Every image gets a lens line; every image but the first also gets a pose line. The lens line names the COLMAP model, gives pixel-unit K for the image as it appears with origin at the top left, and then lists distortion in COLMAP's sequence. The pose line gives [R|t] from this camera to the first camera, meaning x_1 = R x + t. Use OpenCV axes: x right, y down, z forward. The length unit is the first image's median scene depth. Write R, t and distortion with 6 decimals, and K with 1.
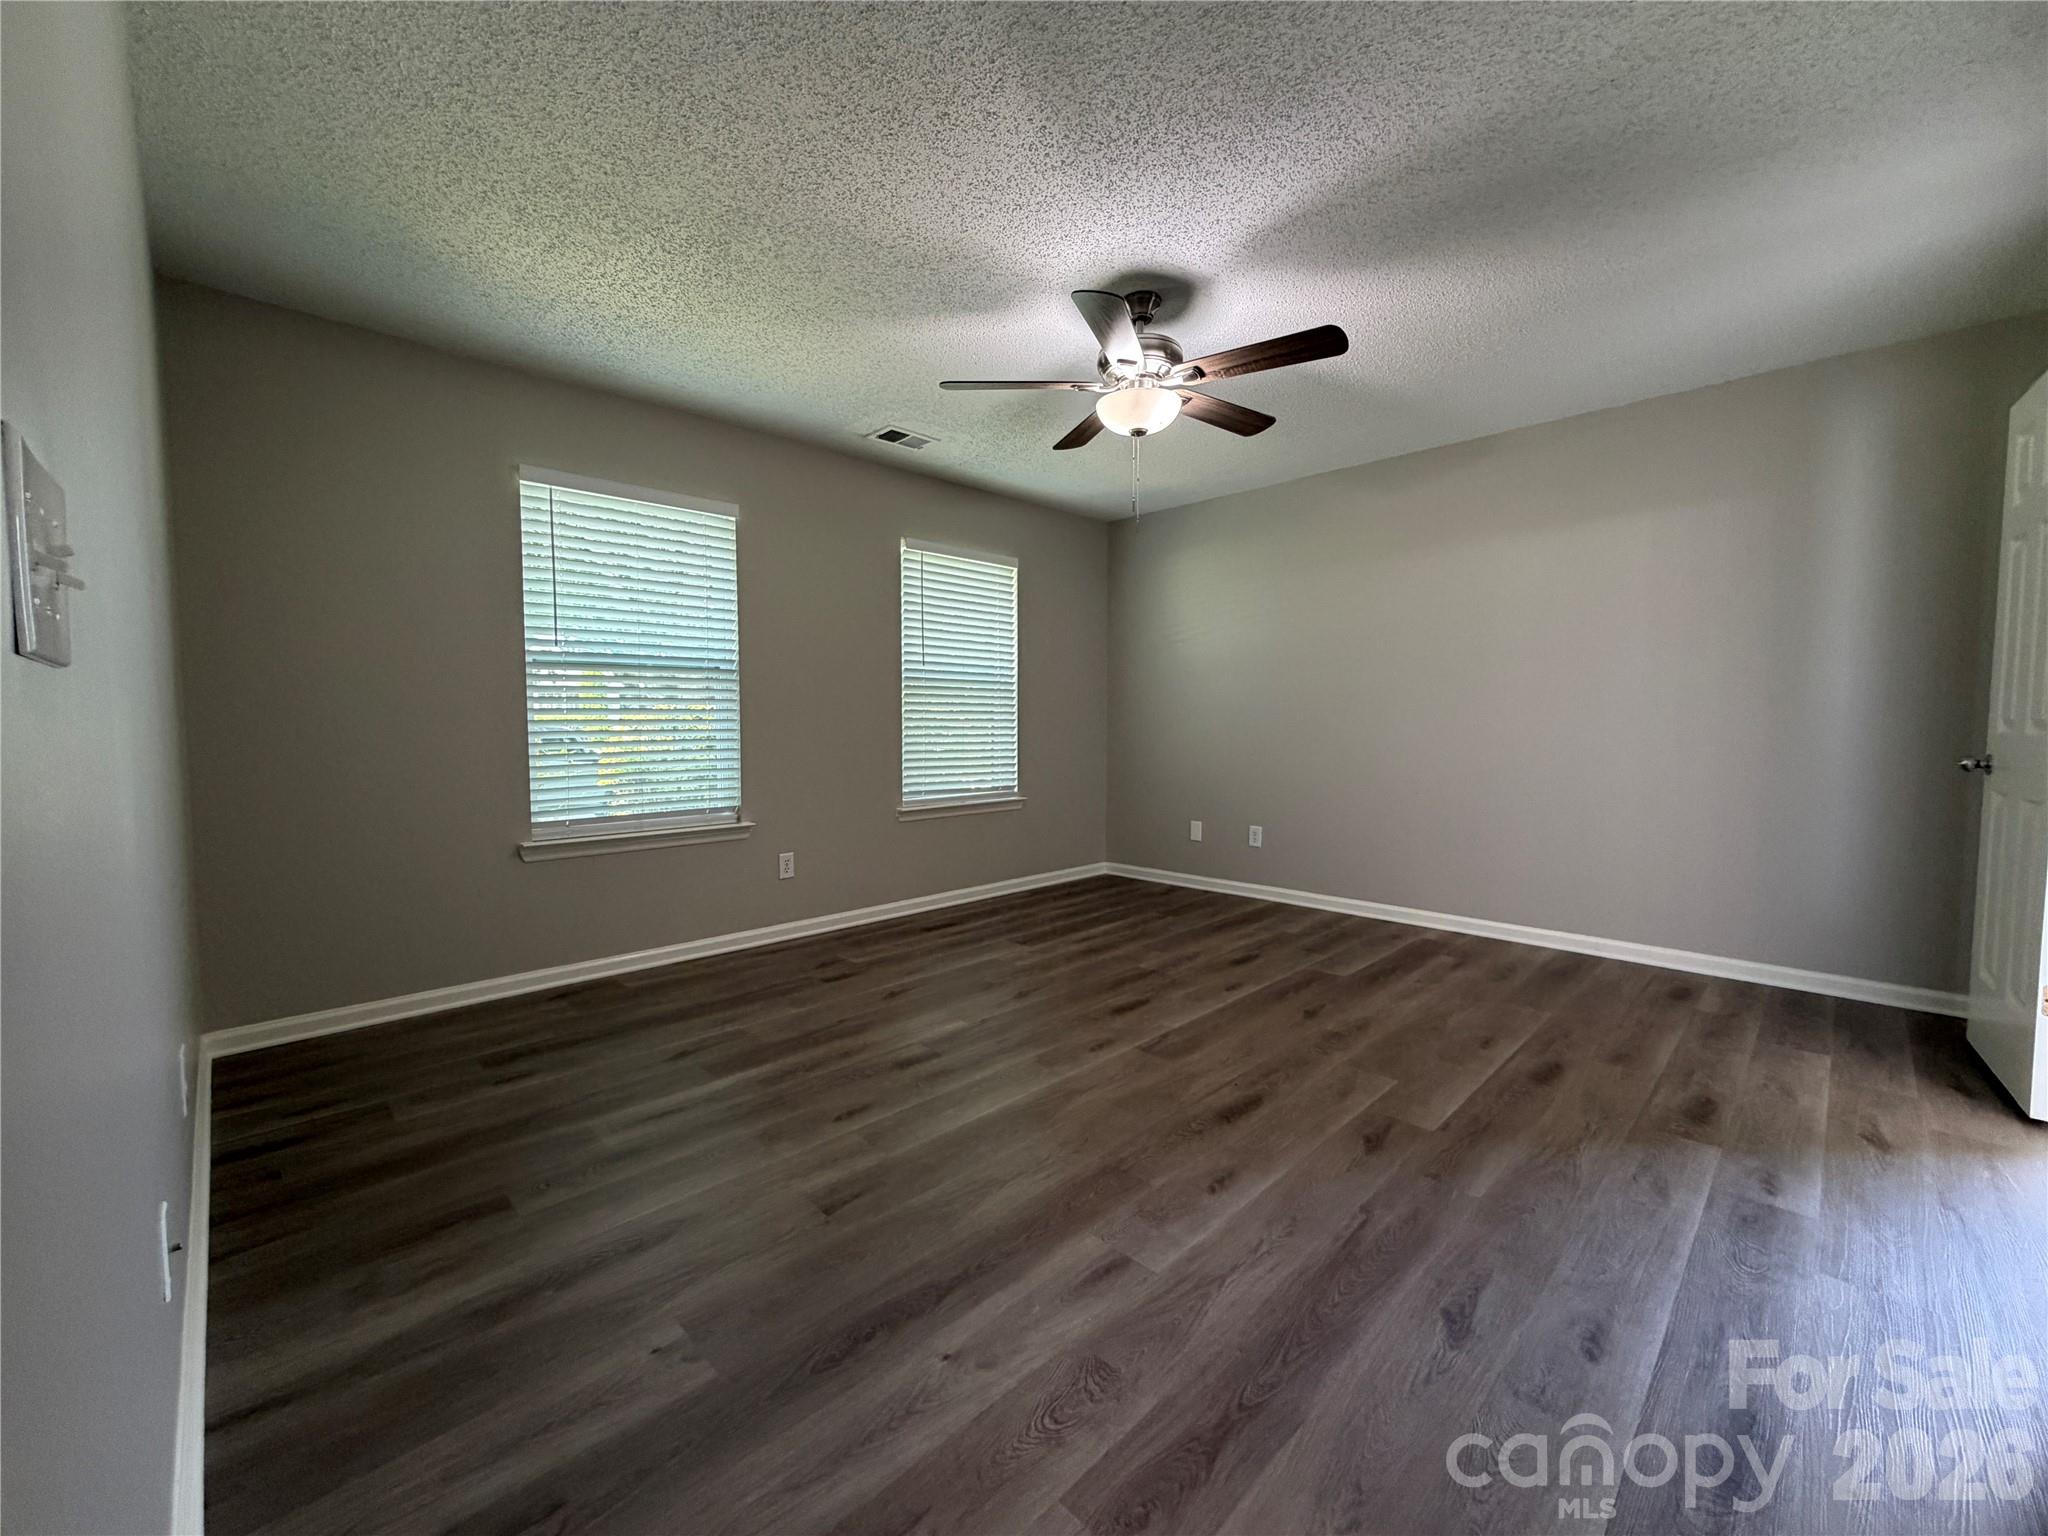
lens RADIAL K [[818.8, 0, 1018.4], [0, 818.8, 766.3], [0, 0, 1]] dist [-0.000265, 0.000017]
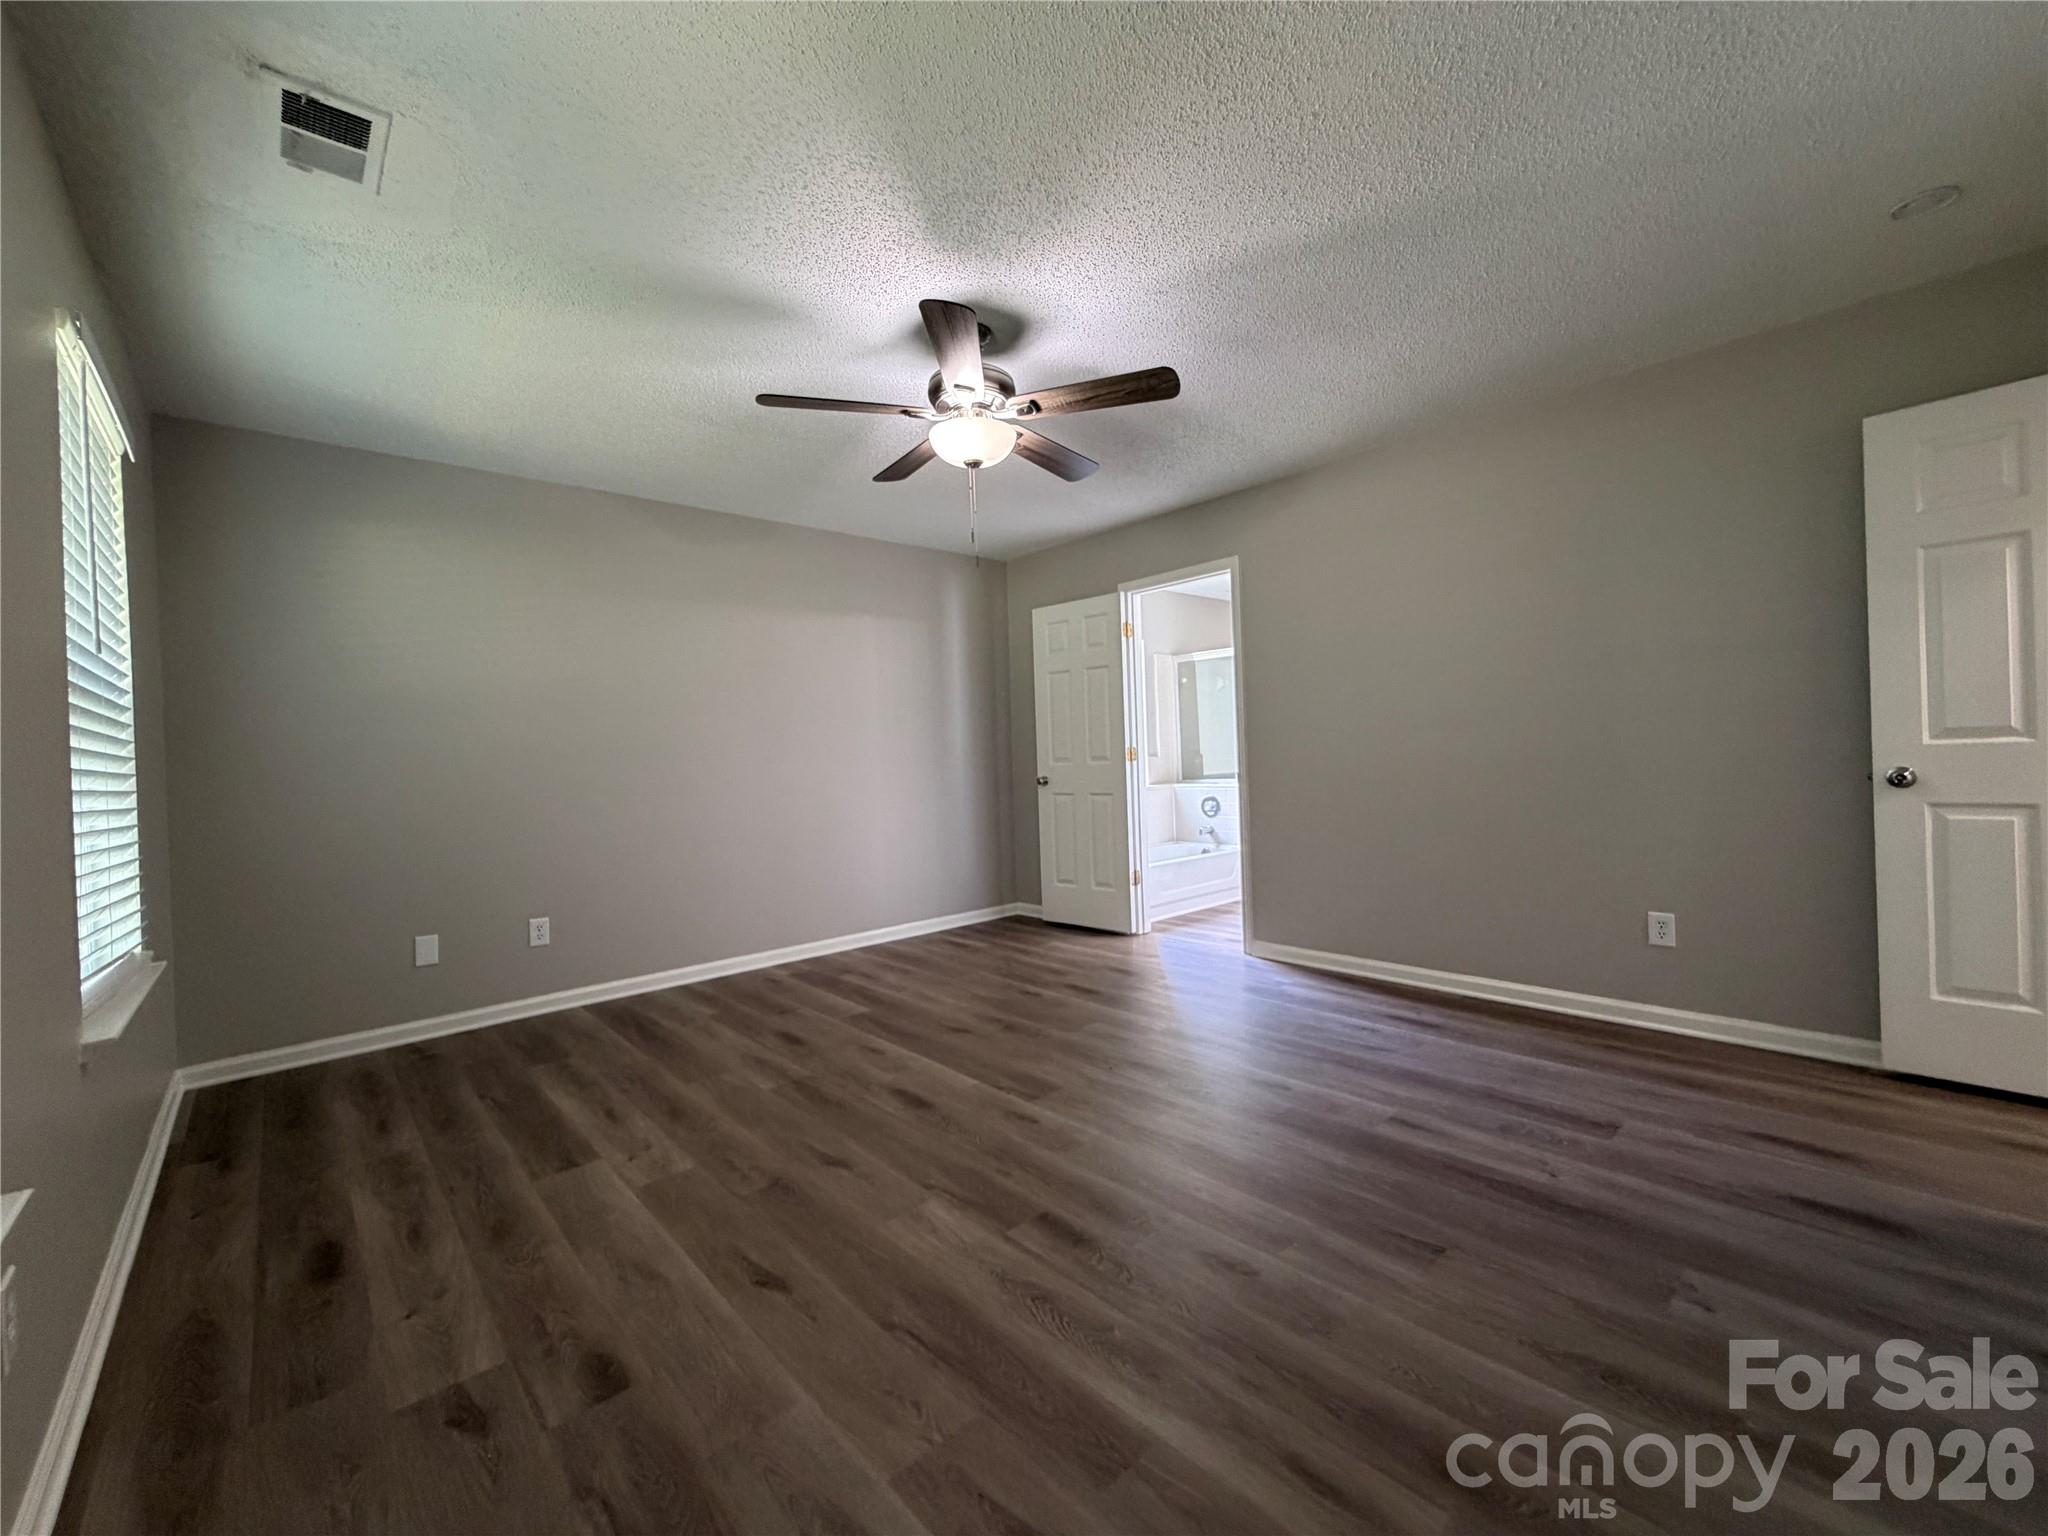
lens RADIAL K [[818.8, 0, 1018.4], [0, 818.8, 766.3], [0, 0, 1]] dist [-0.000265, 0.000017]
pose [[0.042935, -0.009283, 0.999035, -0.699505], [0.092190, 0.995727, 0.005290, -0.046989], [-0.994815, 0.091874, 0.043607, 0.802926]]
